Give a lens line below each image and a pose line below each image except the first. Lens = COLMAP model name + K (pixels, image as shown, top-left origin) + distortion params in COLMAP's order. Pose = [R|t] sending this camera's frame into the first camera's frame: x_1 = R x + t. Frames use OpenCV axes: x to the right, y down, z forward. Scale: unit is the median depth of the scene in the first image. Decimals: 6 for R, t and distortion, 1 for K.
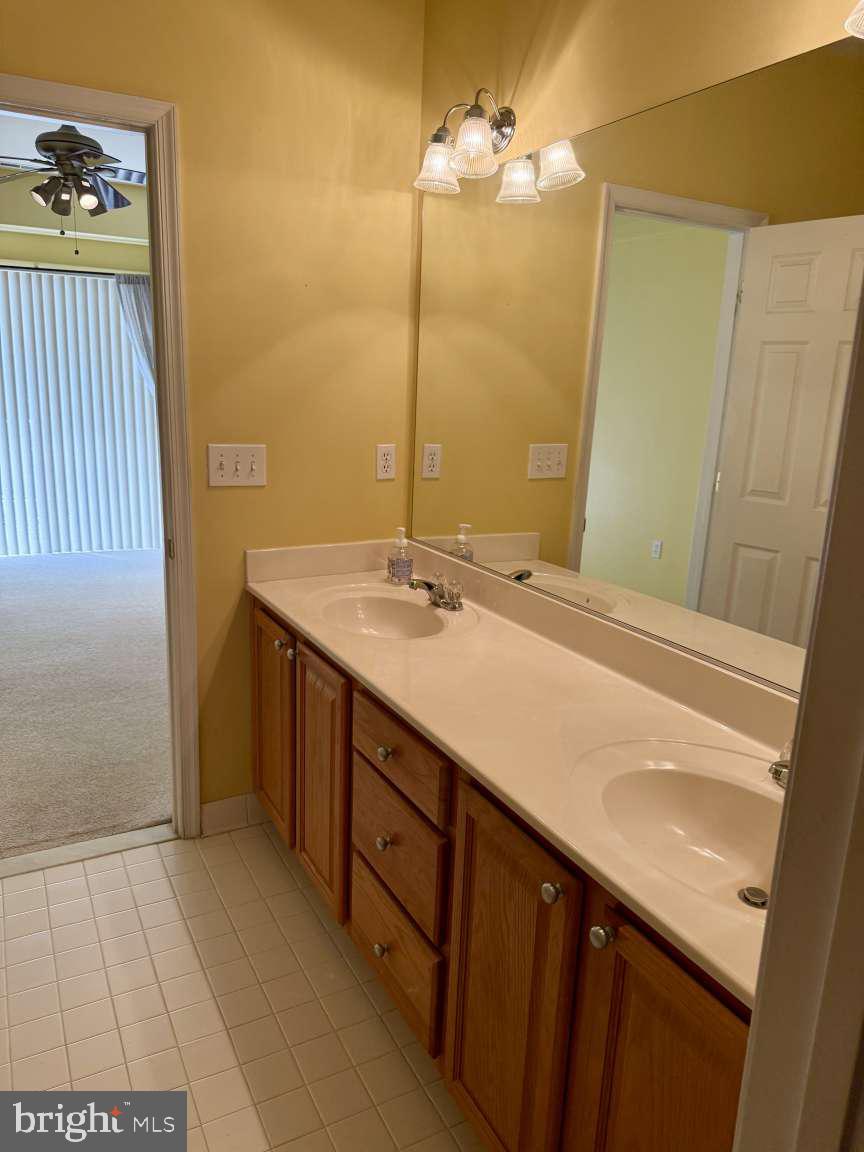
lens RADIAL K [[819.8, 0, 431.9], [0, 819.8, 574.2], [0, 0, 1]] dist [-0.016370, -0.013876]
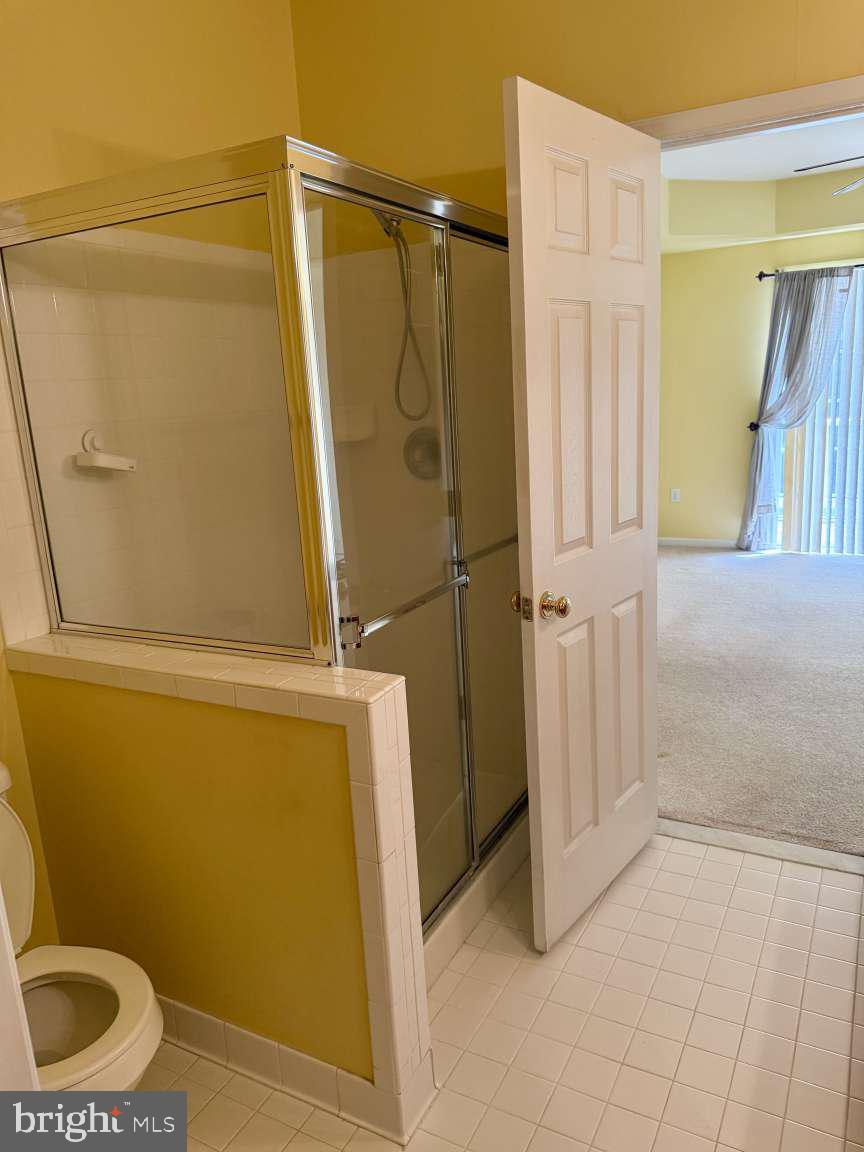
lens RADIAL K [[819.8, 0, 434.7], [0, 819.8, 578.6], [0, 0, 1]] dist [-0.016370, -0.013876]
pose [[0.545577, 0.130048, -0.827909, 0.113566], [-0.124628, 0.989492, 0.073302, -0.010790], [0.828742, 0.063189, 0.556051, 0.060341]]
